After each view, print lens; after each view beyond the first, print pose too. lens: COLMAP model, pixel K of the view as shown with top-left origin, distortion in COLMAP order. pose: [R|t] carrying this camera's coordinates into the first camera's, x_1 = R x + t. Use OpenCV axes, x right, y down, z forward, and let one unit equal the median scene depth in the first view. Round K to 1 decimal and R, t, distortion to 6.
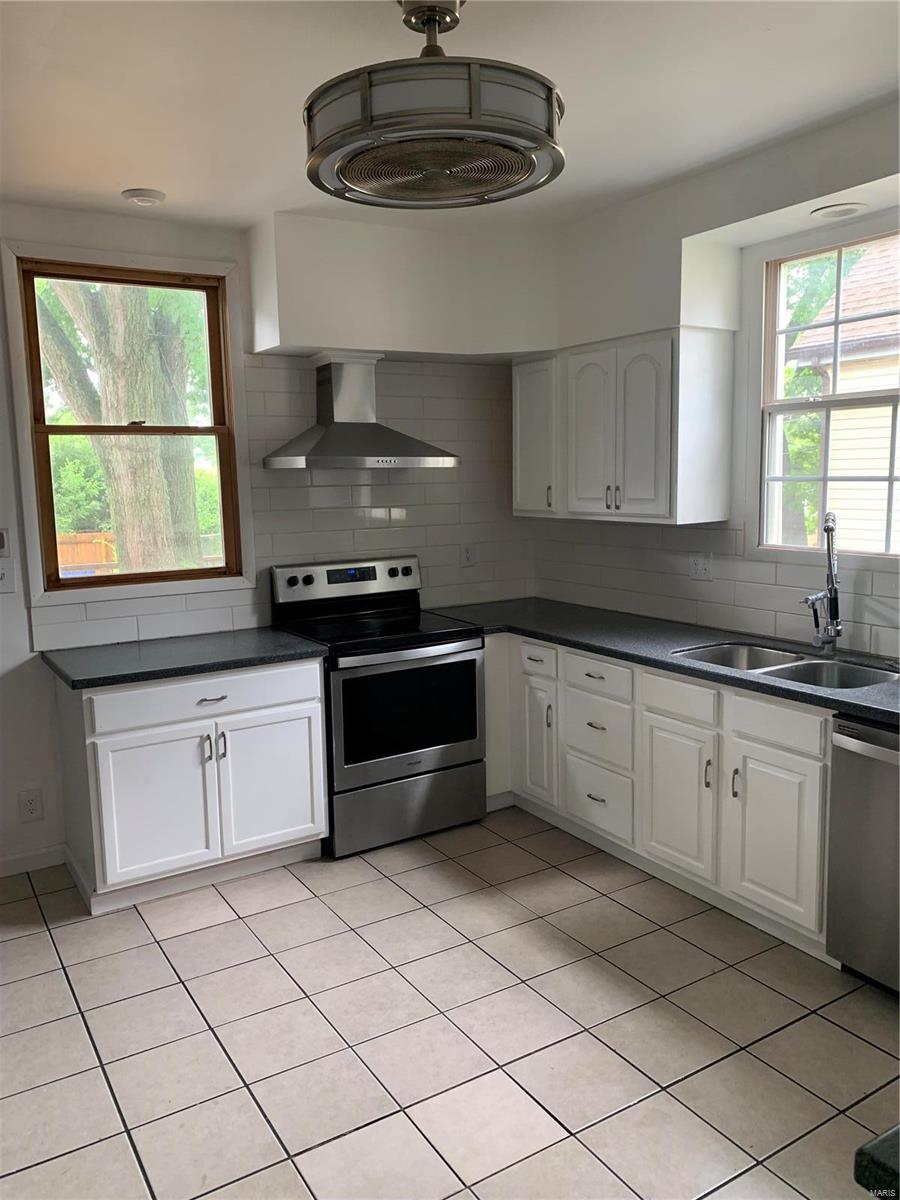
lens RADIAL K [[925.3, 0, 445.3], [0, 925.3, 597.0], [0, 0, 1]] dist [0.043714, -0.047019]
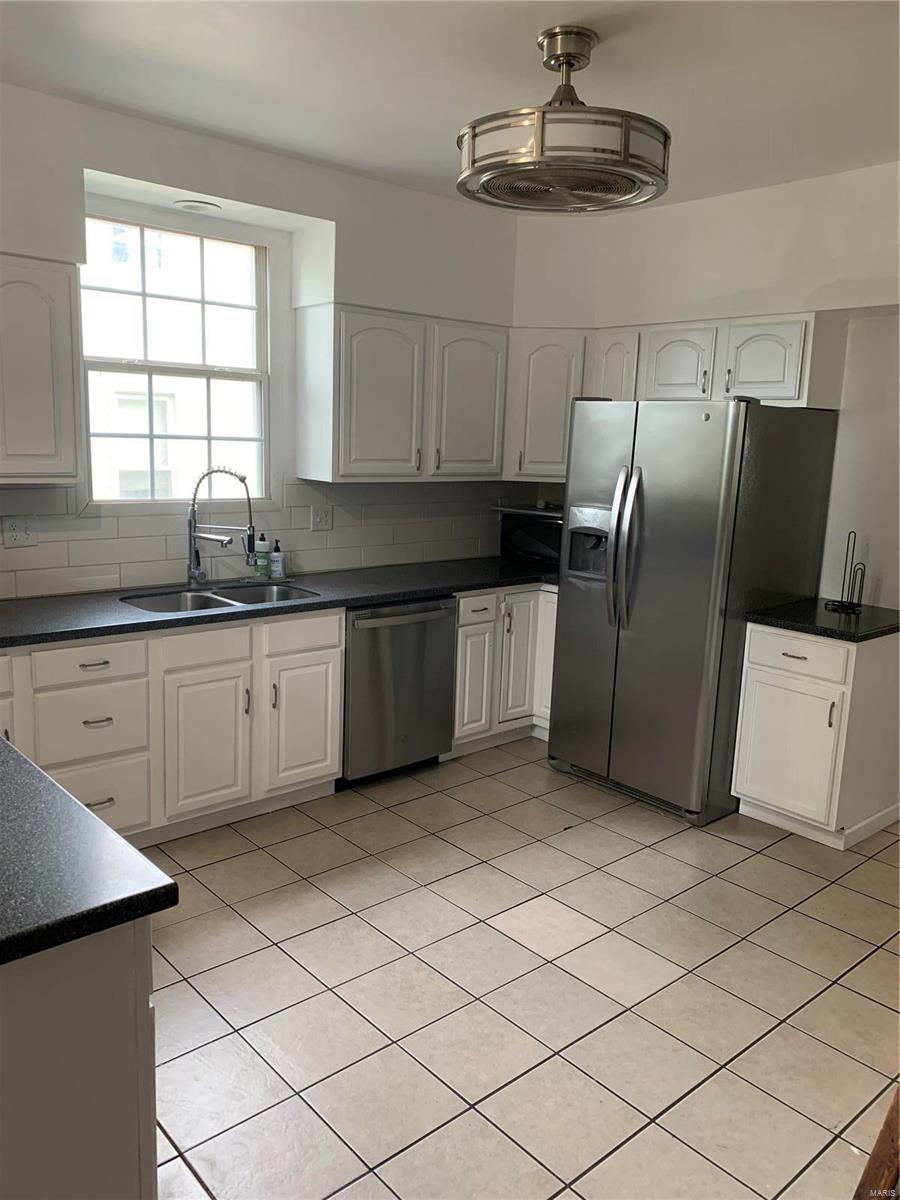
lens RADIAL K [[925.3, 0, 444.4], [0, 925.3, 599.1], [0, 0, 1]] dist [0.043714, -0.047019]
pose [[-0.175979, -0.163107, 0.970787, -0.794224], [0.100227, 0.978084, 0.182502, -0.108224], [-0.979278, 0.129415, -0.155775, 0.886972]]
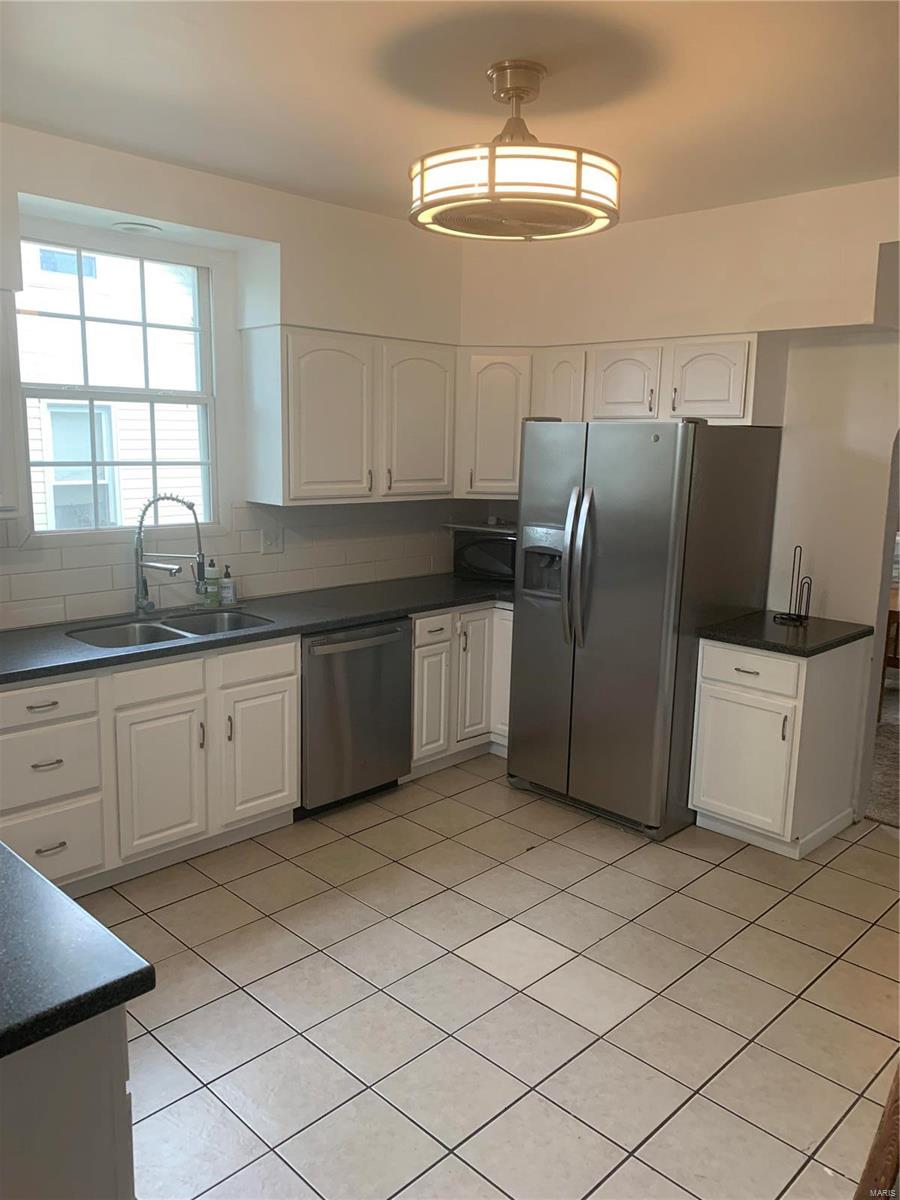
lens RADIAL K [[925.3, 0, 448.8], [0, 925.3, 596.7], [0, 0, 1]] dist [0.043714, -0.047019]
pose [[-0.244219, -0.156507, 0.957007, -0.779502], [0.113110, 0.975556, 0.188405, -0.138038], [-0.963101, 0.154260, -0.220547, 0.897620]]
